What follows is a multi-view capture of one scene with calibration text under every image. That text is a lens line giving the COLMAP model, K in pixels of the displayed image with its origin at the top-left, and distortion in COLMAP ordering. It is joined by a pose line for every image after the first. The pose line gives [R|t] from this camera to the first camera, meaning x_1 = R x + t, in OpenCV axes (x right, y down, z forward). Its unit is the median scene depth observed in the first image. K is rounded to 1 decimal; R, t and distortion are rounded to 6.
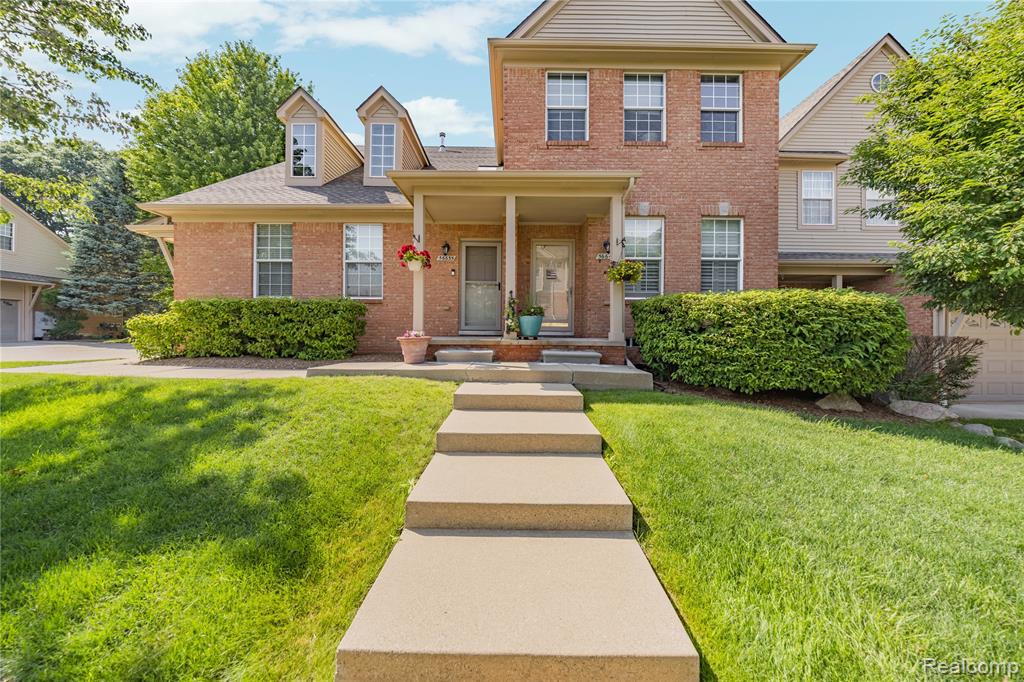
lens RADIAL K [[367.4, 0, 510.3], [0, 367.4, 336.5], [0, 0, 1]] dist [-0.002912, -0.000142]
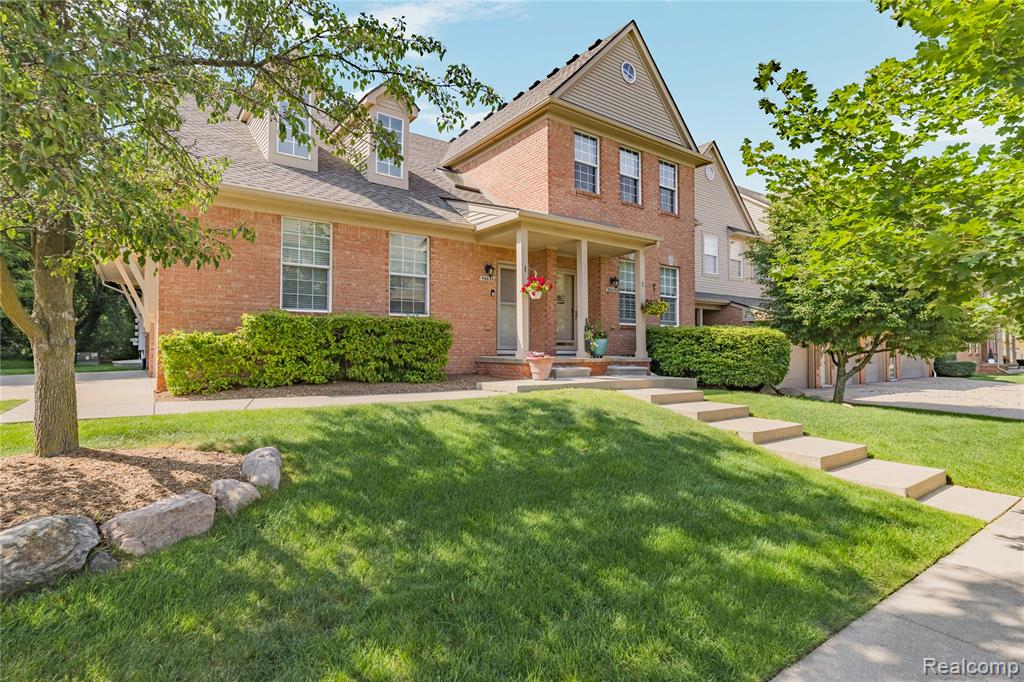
lens RADIAL K [[523.9, 0, 511.1], [0, 523.9, 341.1], [0, 0, 1]] dist [0.003112, 0.000187]
pose [[0.803563, 0.003569, 0.595208, -1.053866], [0.009061, 0.999793, -0.018228, -0.015695], [-0.595150, 0.020040, 0.803365, -0.213717]]
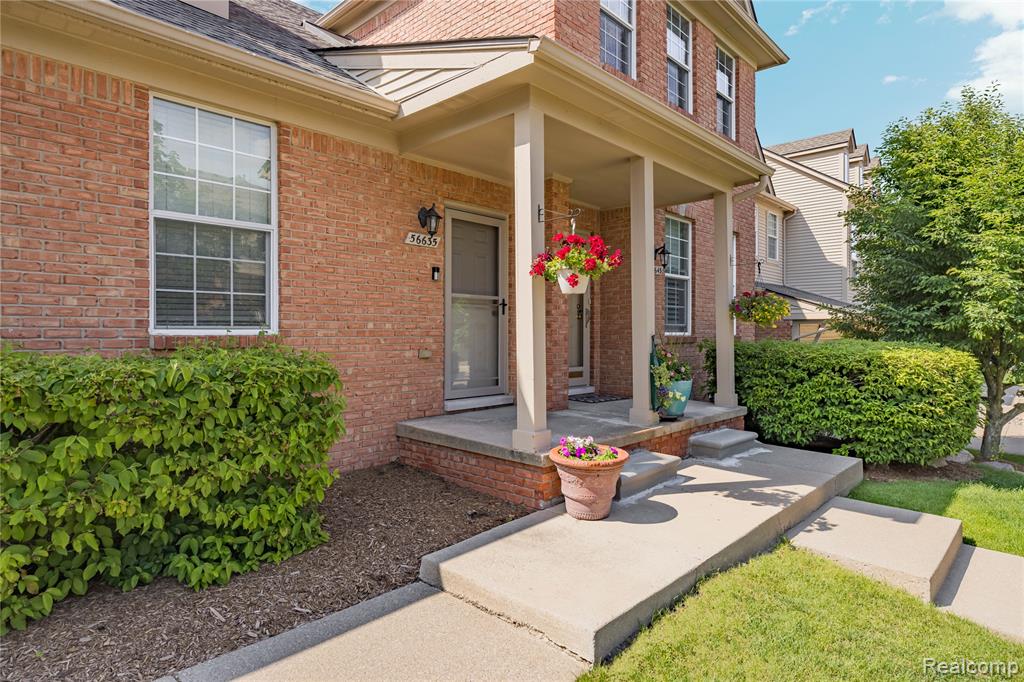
lens RADIAL K [[574.9, 0, 514.6], [0, 574.9, 337.9], [0, 0, 1]] dist [-0.002102, -0.001930]
pose [[0.682848, -0.014313, 0.730421, -0.647497], [0.008237, 0.999895, 0.011893, -0.111913], [-0.730514, -0.002105, 0.682894, 0.483802]]
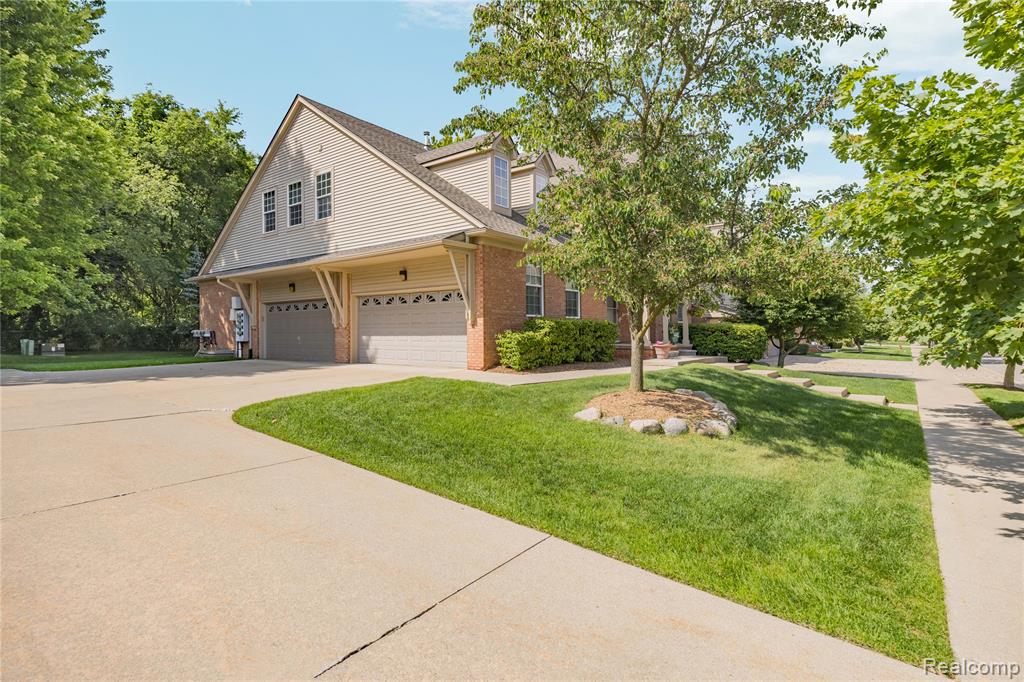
lens RADIAL K [[523.9, 0, 513.5], [0, 523.9, 337.3], [0, 0, 1]] dist [0.003112, 0.000187]
pose [[0.606532, -0.013613, 0.794942, -2.265603], [0.014266, 0.999879, 0.006238, -0.050460], [-0.794931, 0.007557, 0.606653, -0.009758]]
